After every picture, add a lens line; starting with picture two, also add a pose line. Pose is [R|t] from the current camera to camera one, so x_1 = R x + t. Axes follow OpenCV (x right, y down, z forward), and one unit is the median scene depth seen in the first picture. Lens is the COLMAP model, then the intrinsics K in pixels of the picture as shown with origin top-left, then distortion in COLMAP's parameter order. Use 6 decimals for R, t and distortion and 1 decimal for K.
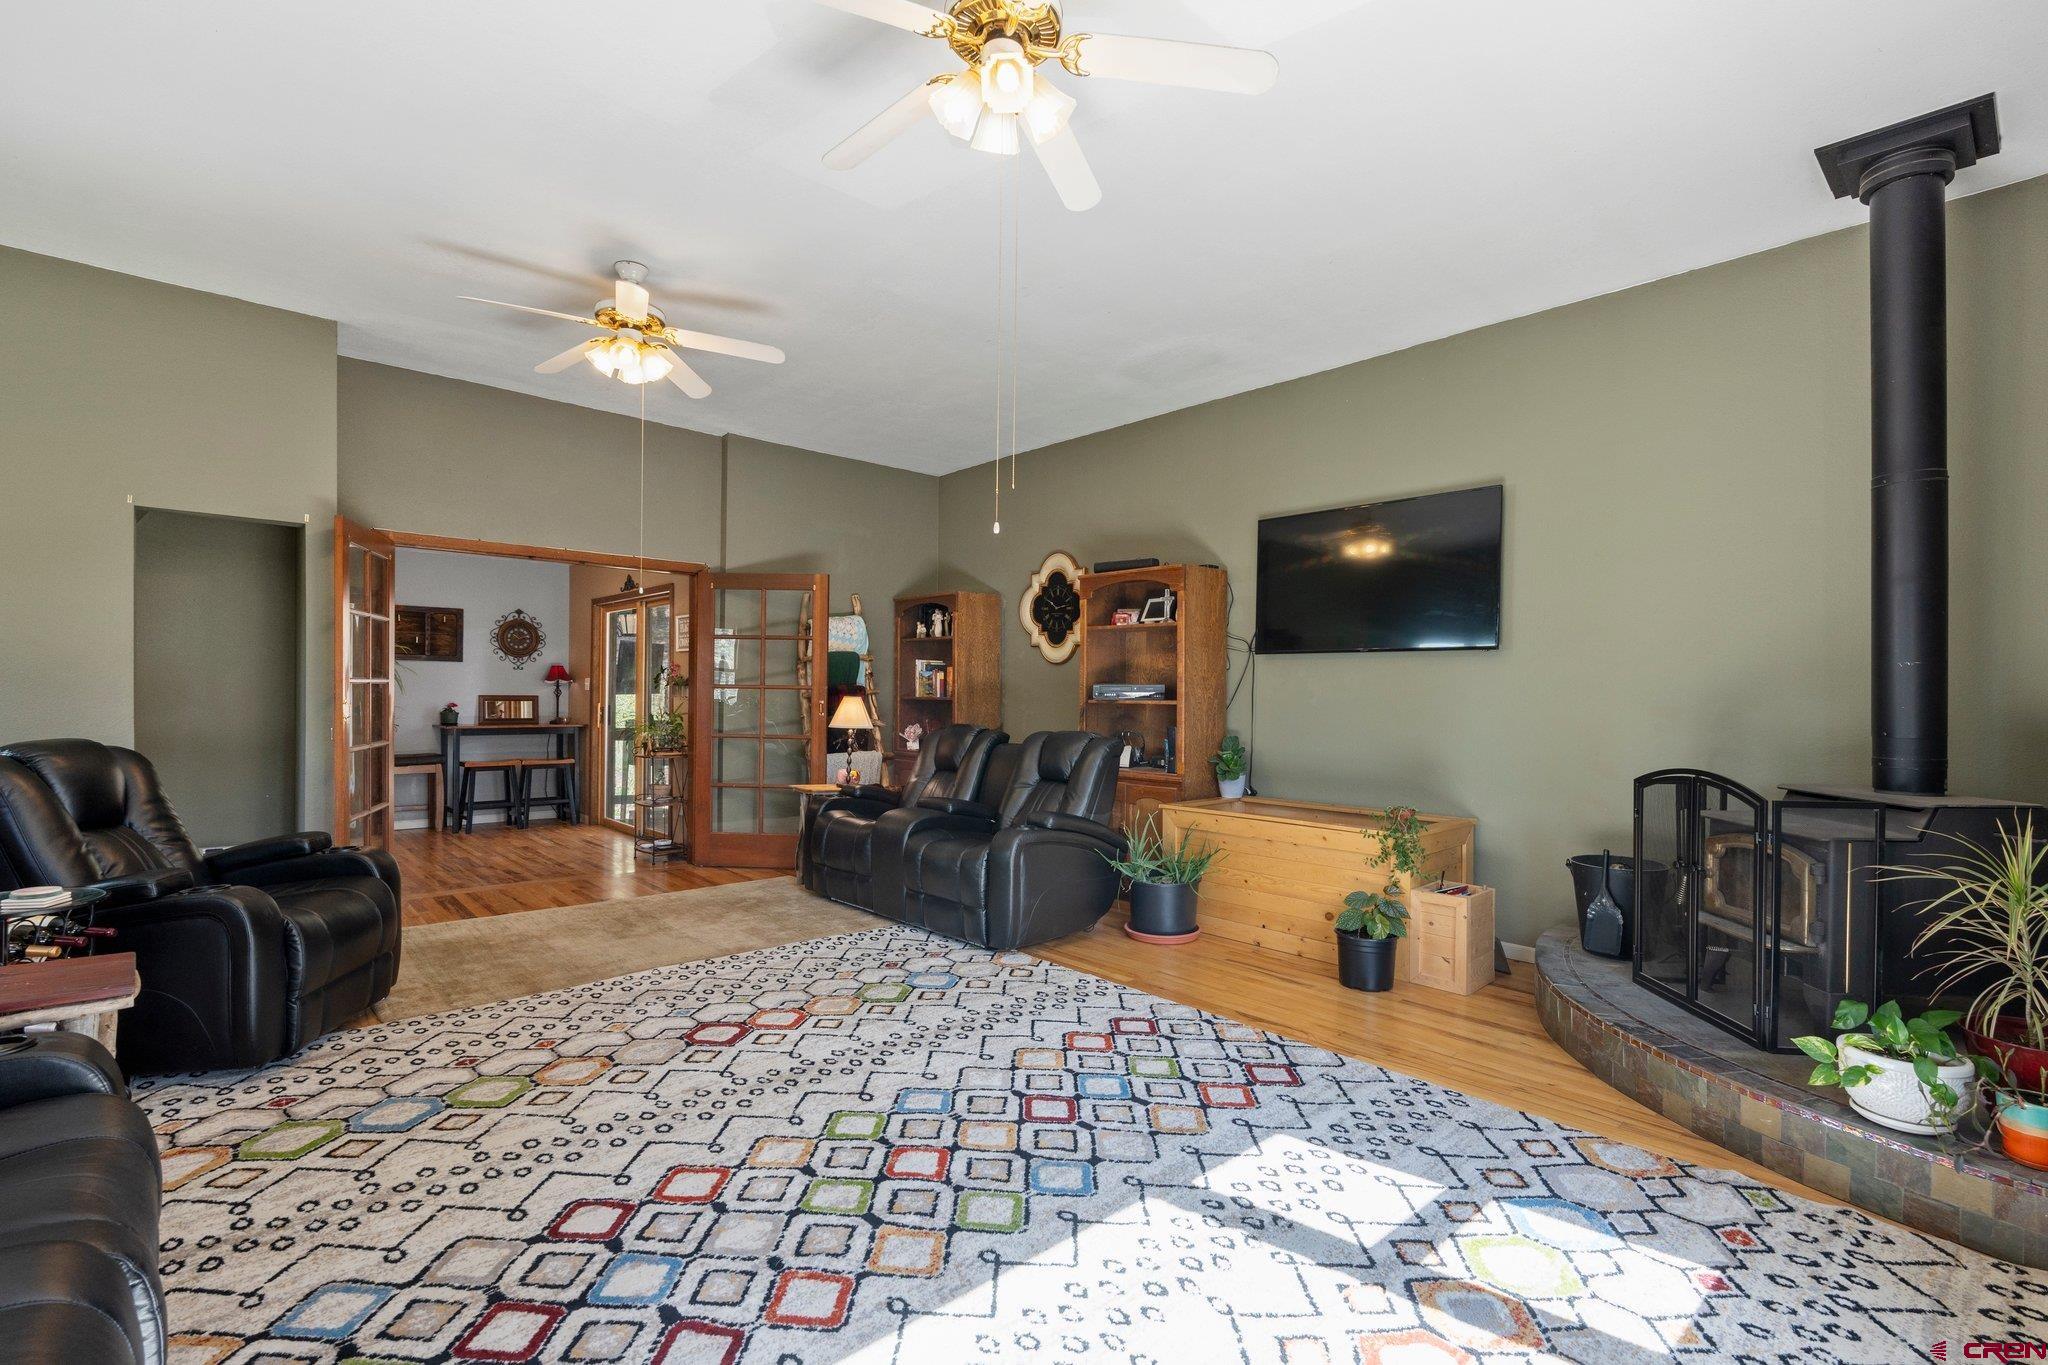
lens RADIAL K [[928.5, 0, 1024.0], [0, 928.5, 682.5], [0, 0, 1]] dist [-0.000446, -0.000021]
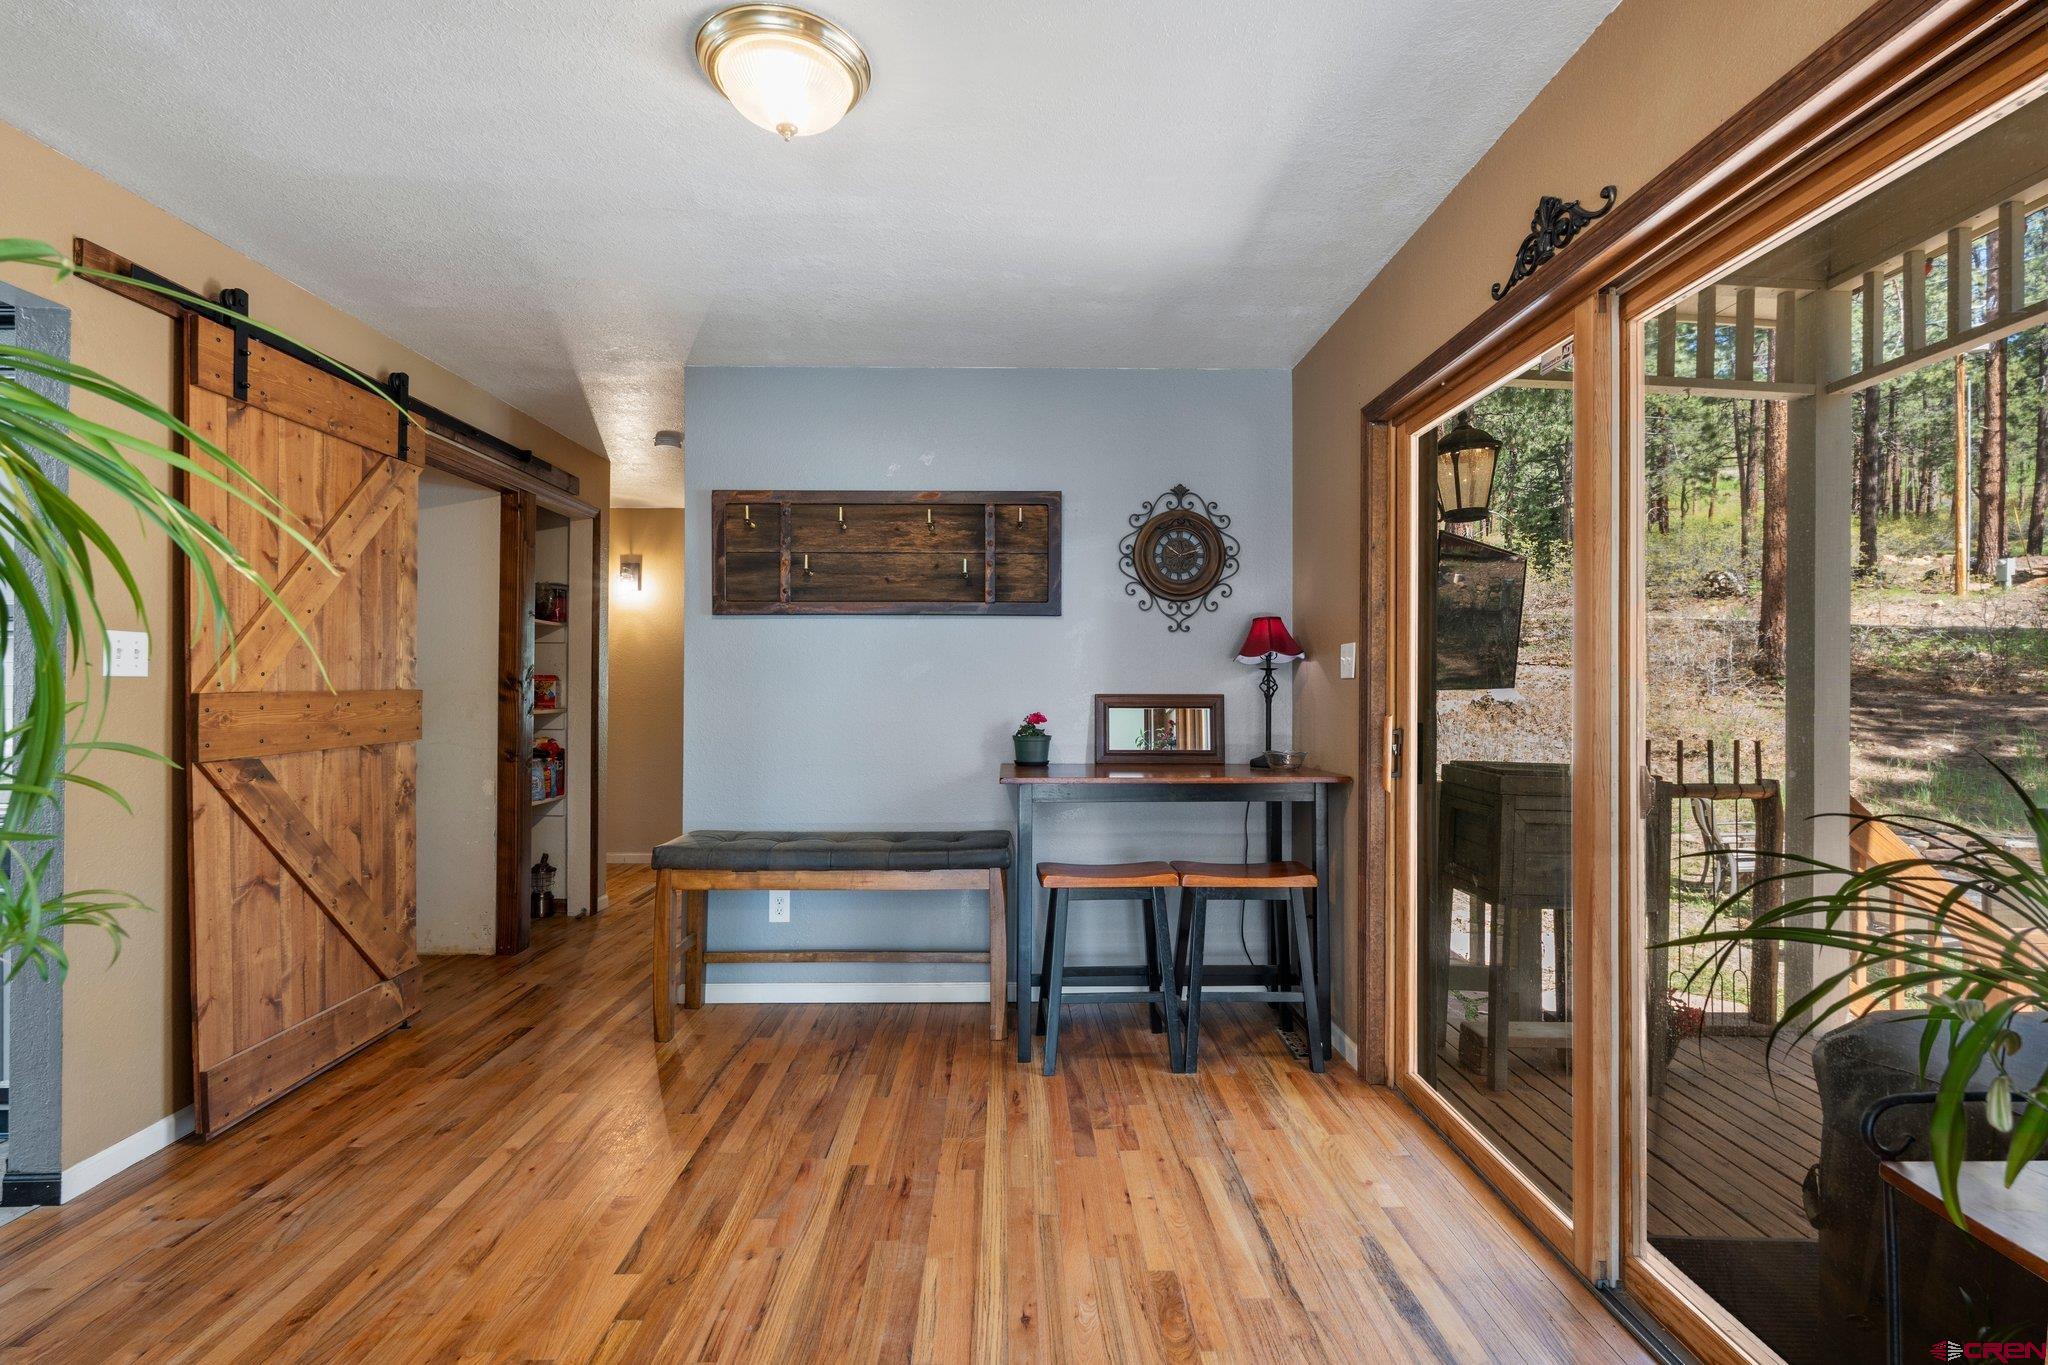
lens RADIAL K [[928.5, 0, 1024.0], [0, 928.5, 682.5], [0, 0, 1]] dist [-0.000446, -0.000021]
pose [[0.747562, -0.015652, -0.664008, -0.333418], [0.002917, 0.999790, -0.020283, 0.016314], [0.664186, 0.013226, 0.747451, 0.666749]]
